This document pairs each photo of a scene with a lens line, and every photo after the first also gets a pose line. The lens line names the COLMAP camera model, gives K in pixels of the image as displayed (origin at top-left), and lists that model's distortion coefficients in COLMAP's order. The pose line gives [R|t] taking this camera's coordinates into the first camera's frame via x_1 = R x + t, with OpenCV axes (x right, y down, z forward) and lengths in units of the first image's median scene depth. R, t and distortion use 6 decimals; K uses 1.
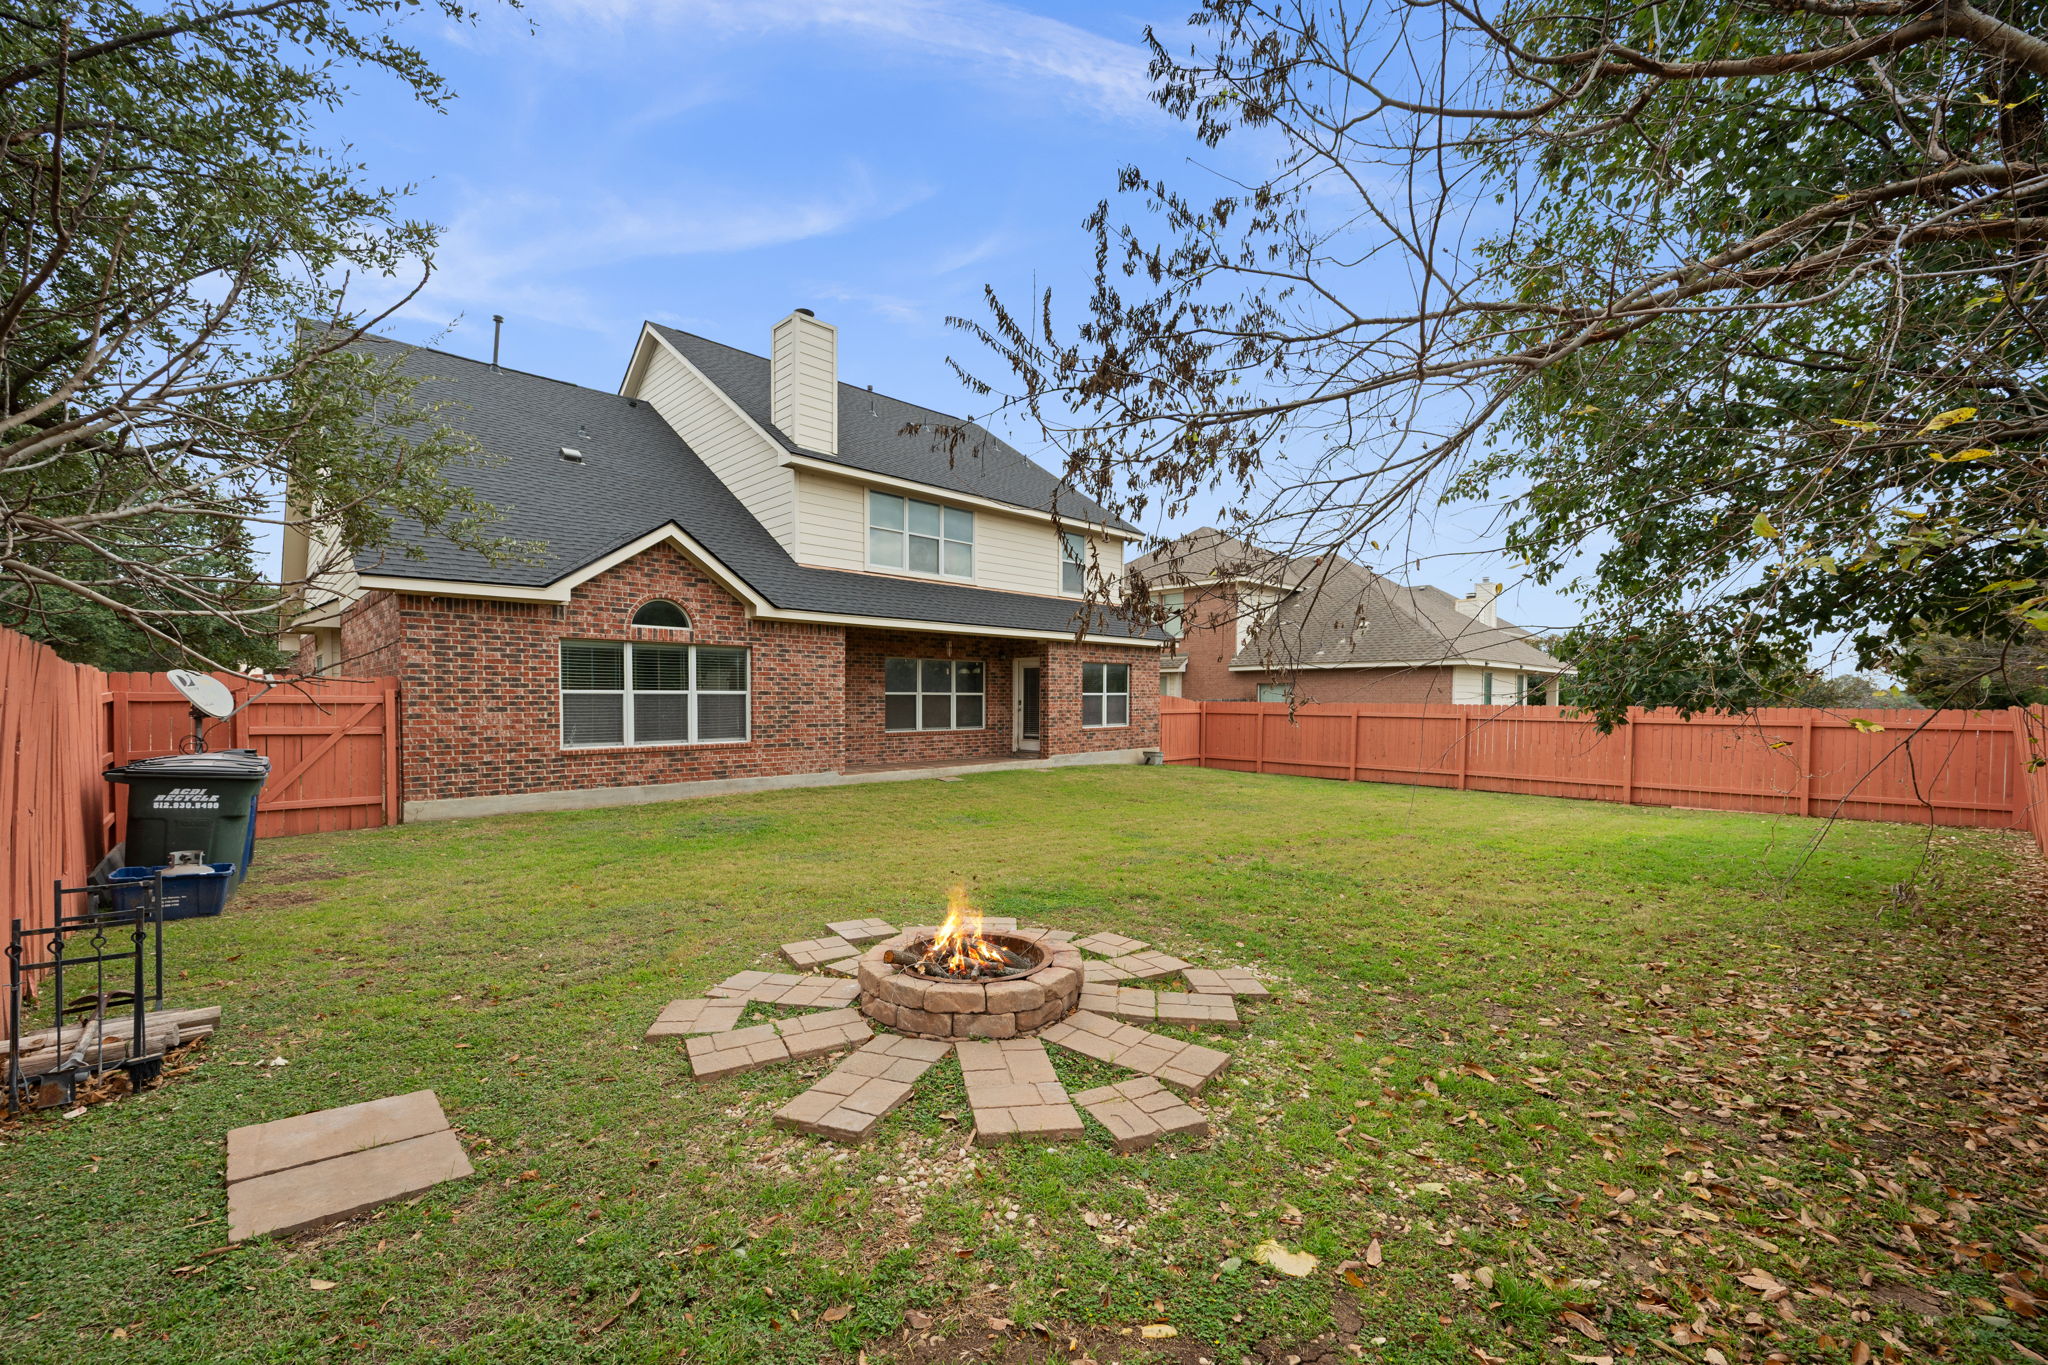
lens RADIAL K [[795.9, 0, 1029.8], [0, 795.9, 718.8], [0, 0, 1]] dist [-0.017479, -0.000024]
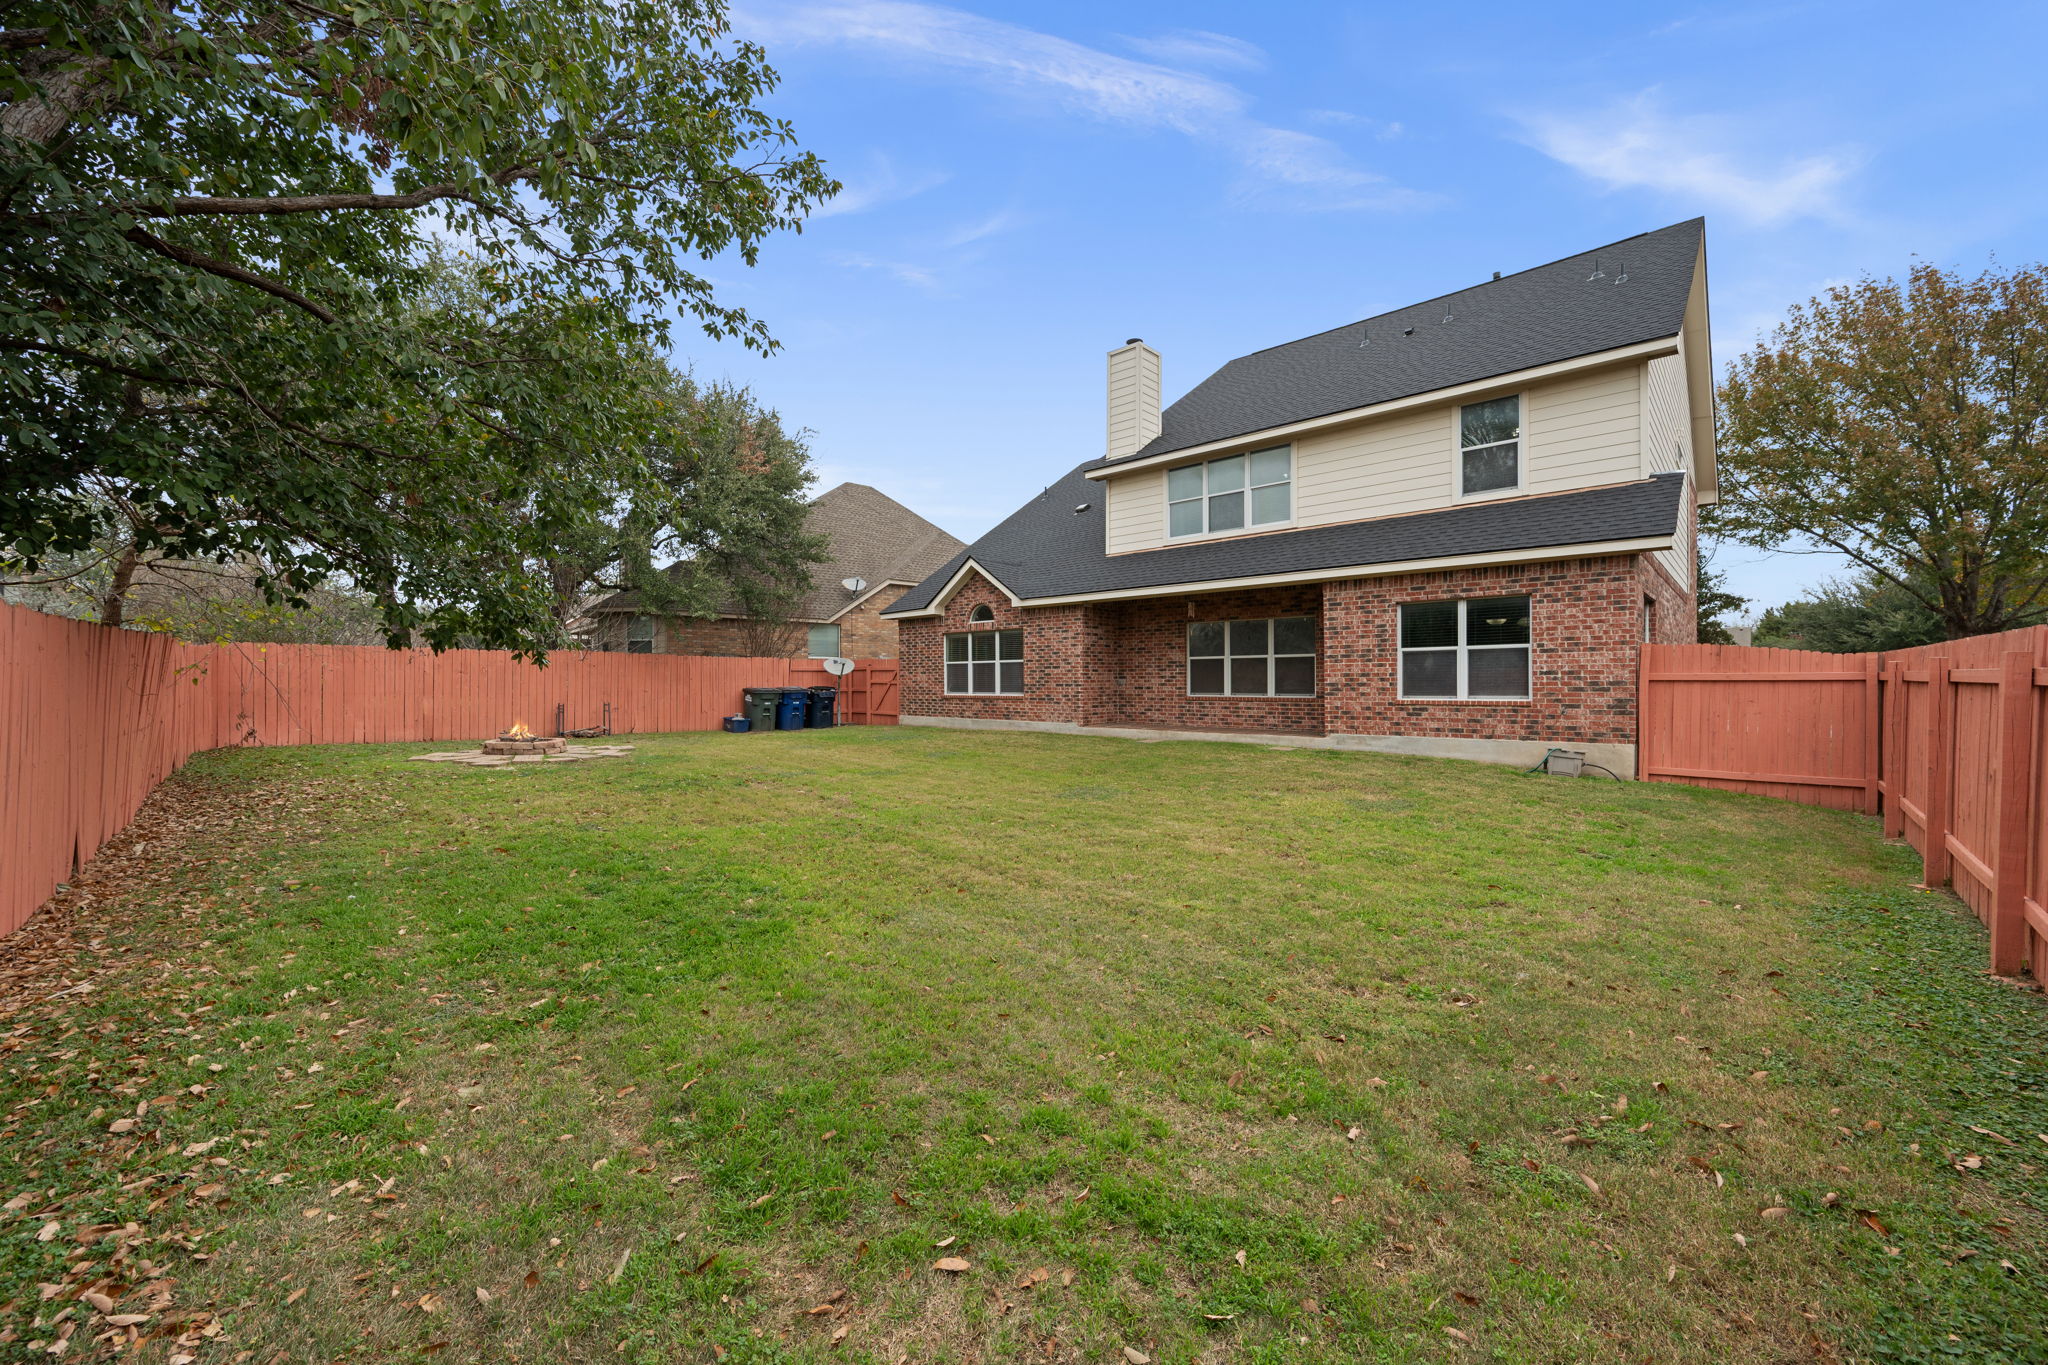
lens RADIAL K [[787.0, 0, 999.9], [0, 787.0, 681.8], [0, 0, 1]] dist [-0.029942, -0.000016]
pose [[0.021839, -0.002782, -0.999758, 1.018174], [-0.024087, 0.999704, -0.003308, 0.009844], [0.999471, 0.024153, 0.021766, 0.897709]]
